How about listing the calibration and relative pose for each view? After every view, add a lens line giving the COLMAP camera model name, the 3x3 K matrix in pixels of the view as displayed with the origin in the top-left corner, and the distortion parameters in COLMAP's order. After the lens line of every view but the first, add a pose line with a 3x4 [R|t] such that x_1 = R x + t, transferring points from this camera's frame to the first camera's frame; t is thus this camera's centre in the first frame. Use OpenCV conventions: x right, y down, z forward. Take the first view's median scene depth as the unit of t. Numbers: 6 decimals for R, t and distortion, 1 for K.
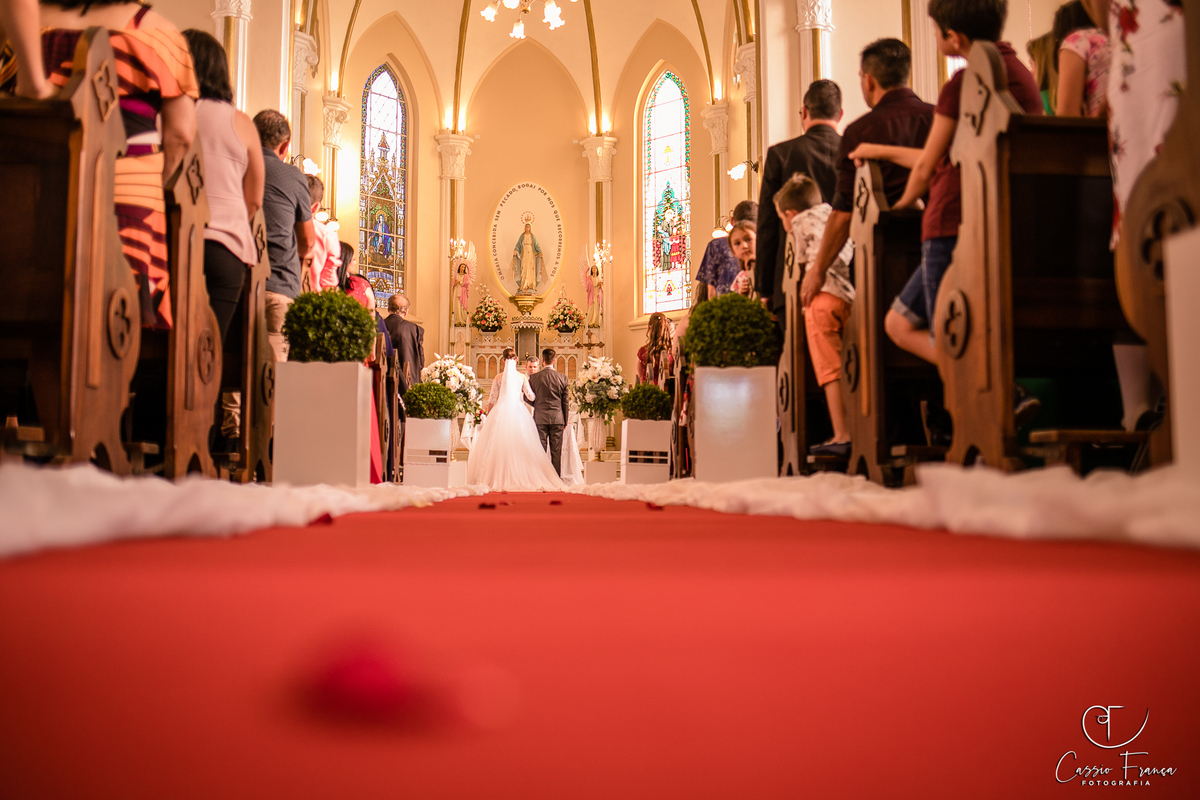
lens RADIAL K [[1155.5, 0, 600.0], [0, 1155.5, 400.0], [0, 0, 1]] dist [-0.049820, 0.018153]
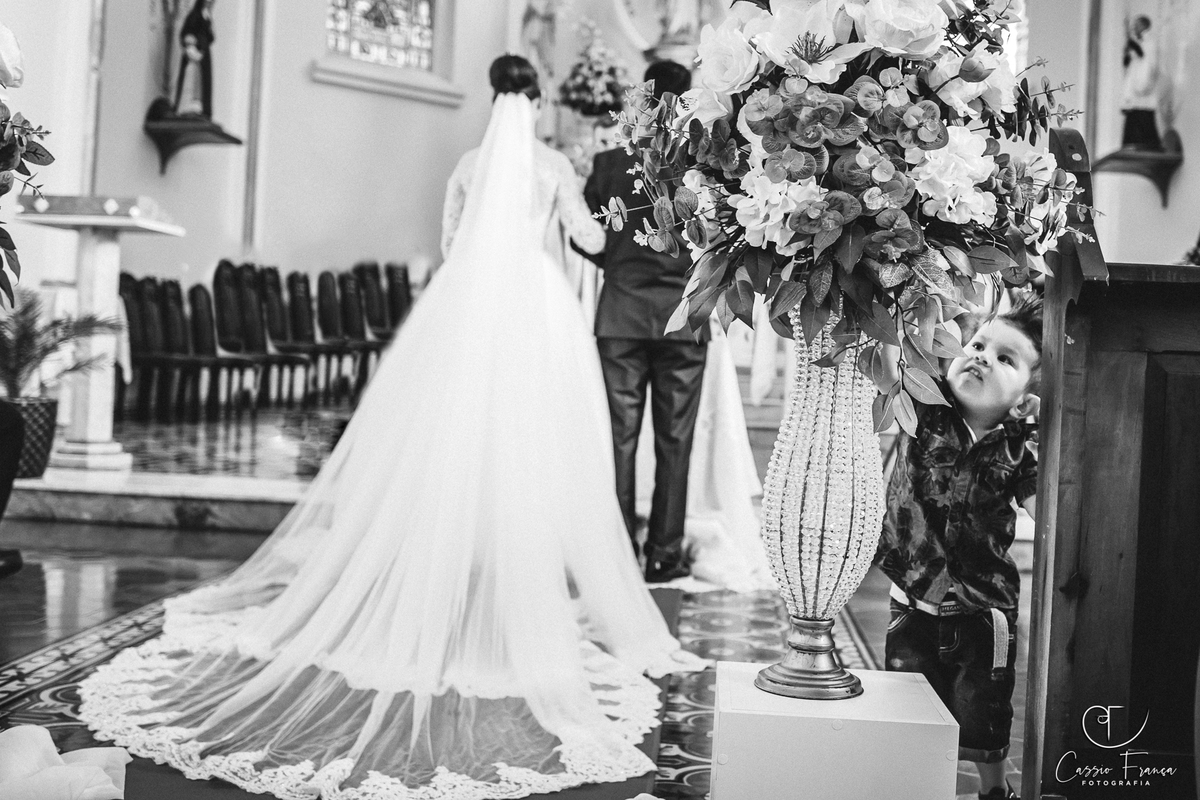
lens RADIAL K [[1227.1, 0, 580.9], [0, 1227.1, 391.6], [0, 0, 1]] dist [-0.069517, 0.012867]
pose [[0.981674, 0.071249, -0.176748, -0.002024], [-0.053282, 0.993107, 0.104397, 0.002941], [0.182968, -0.093067, 0.978704, 0.482148]]
